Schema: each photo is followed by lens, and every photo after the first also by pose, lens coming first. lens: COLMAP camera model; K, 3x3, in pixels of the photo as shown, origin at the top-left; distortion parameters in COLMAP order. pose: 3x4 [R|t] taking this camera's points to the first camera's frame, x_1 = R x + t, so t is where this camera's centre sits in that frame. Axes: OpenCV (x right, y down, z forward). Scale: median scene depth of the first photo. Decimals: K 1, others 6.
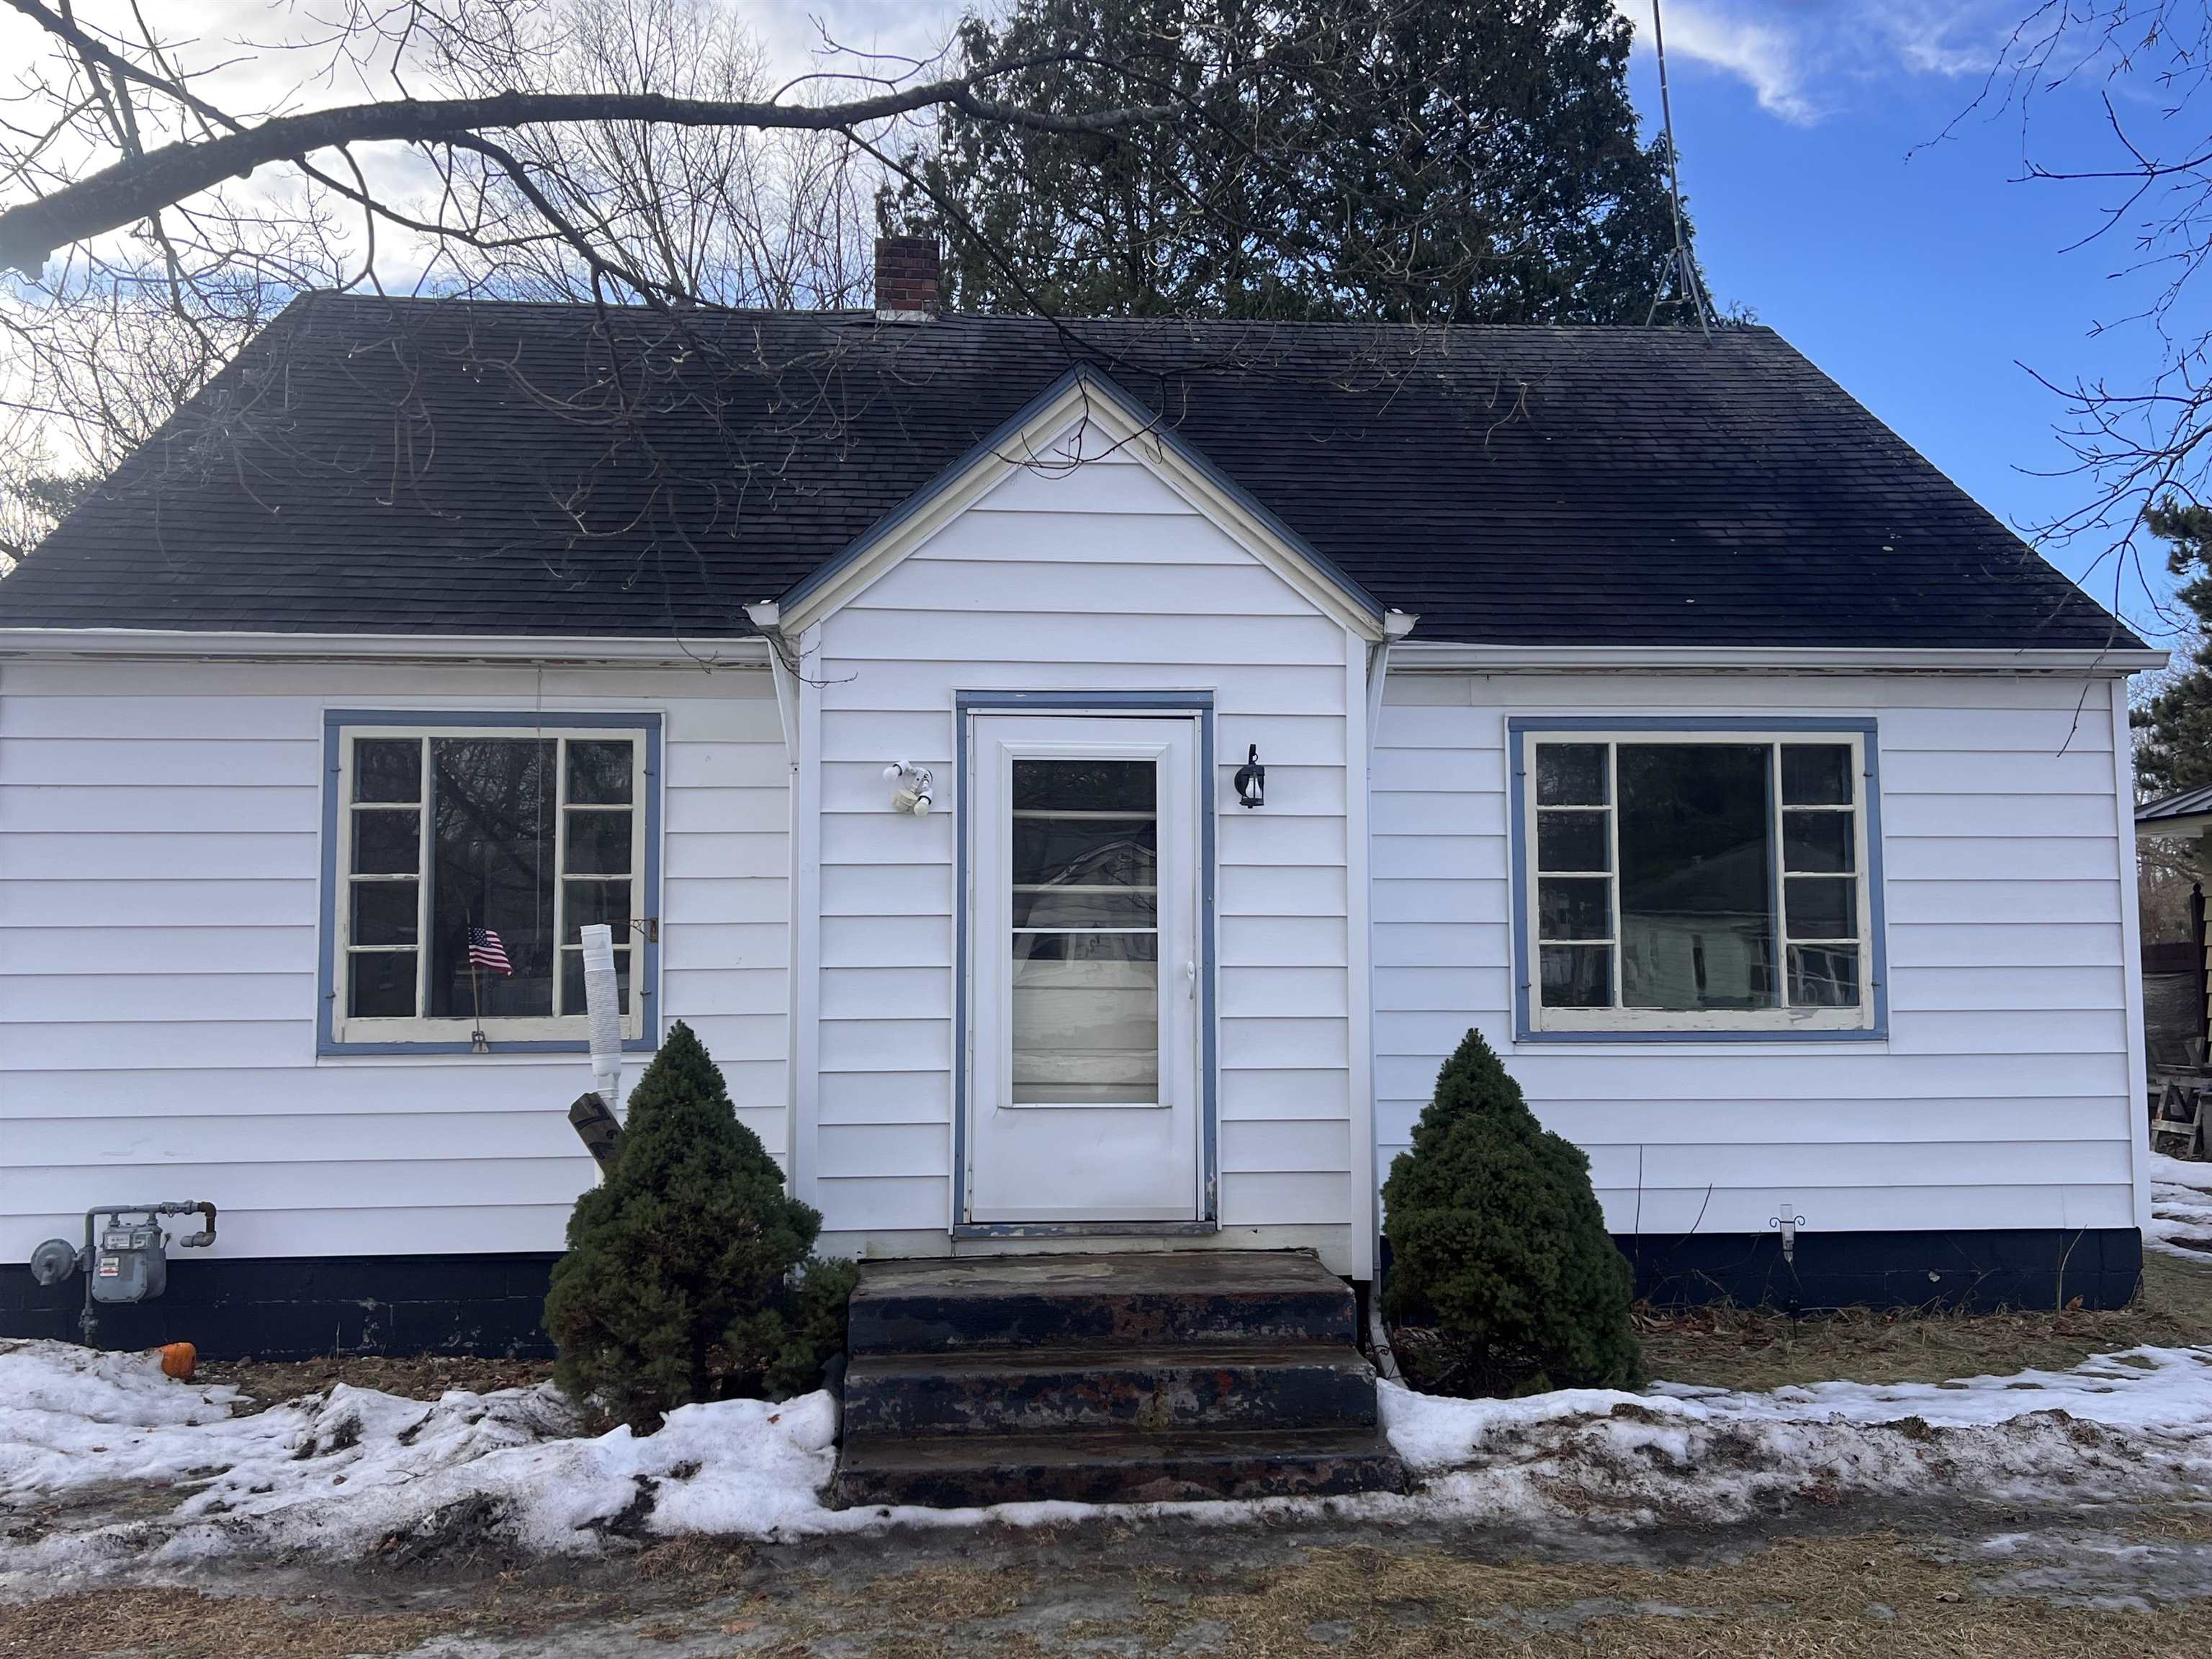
lens RADIAL K [[1862.5, 0, 1119.9], [0, 1862.5, 843.0], [0, 0, 1]] dist [0.075801, -0.090649]
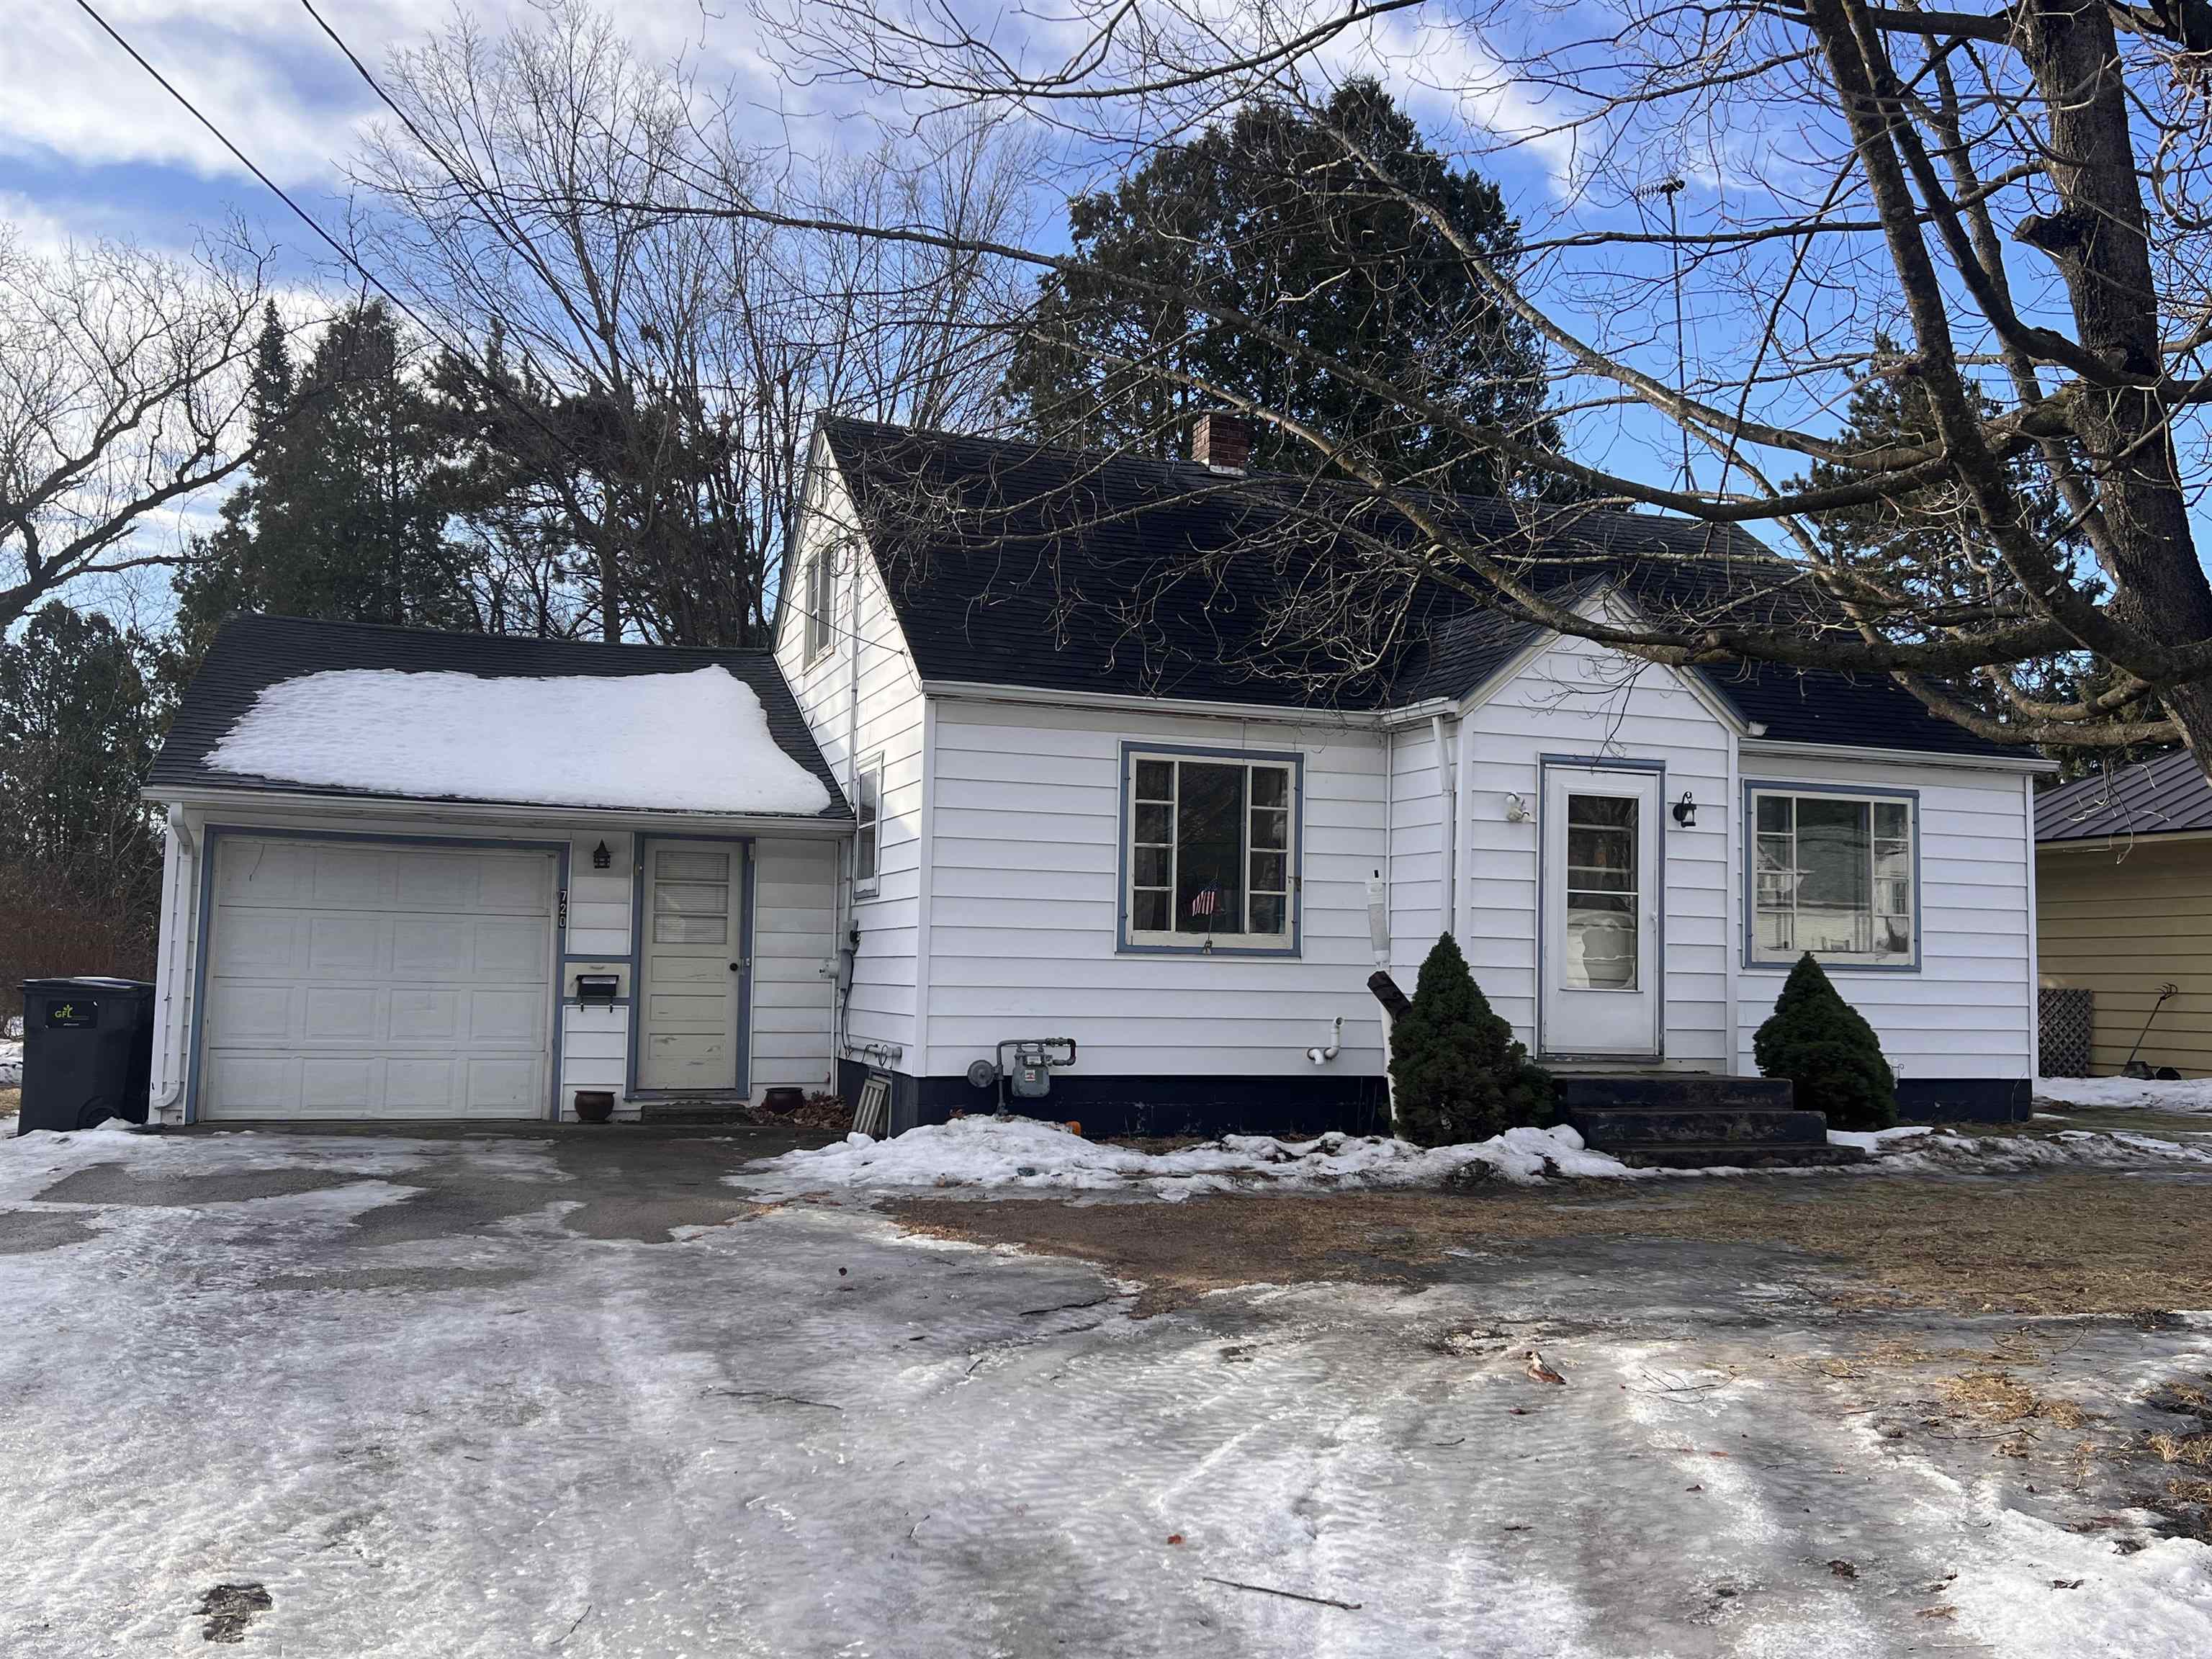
lens RADIAL K [[1862.5, 0, 1105.4], [0, 1862.5, 841.8], [0, 0, 1]] dist [0.075801, -0.090649]
pose [[0.964335, 0.041991, 0.261331, -0.938666], [-0.041177, 0.999115, -0.008590, 0.033758], [-0.261461, -0.002477, 0.965211, -0.601227]]
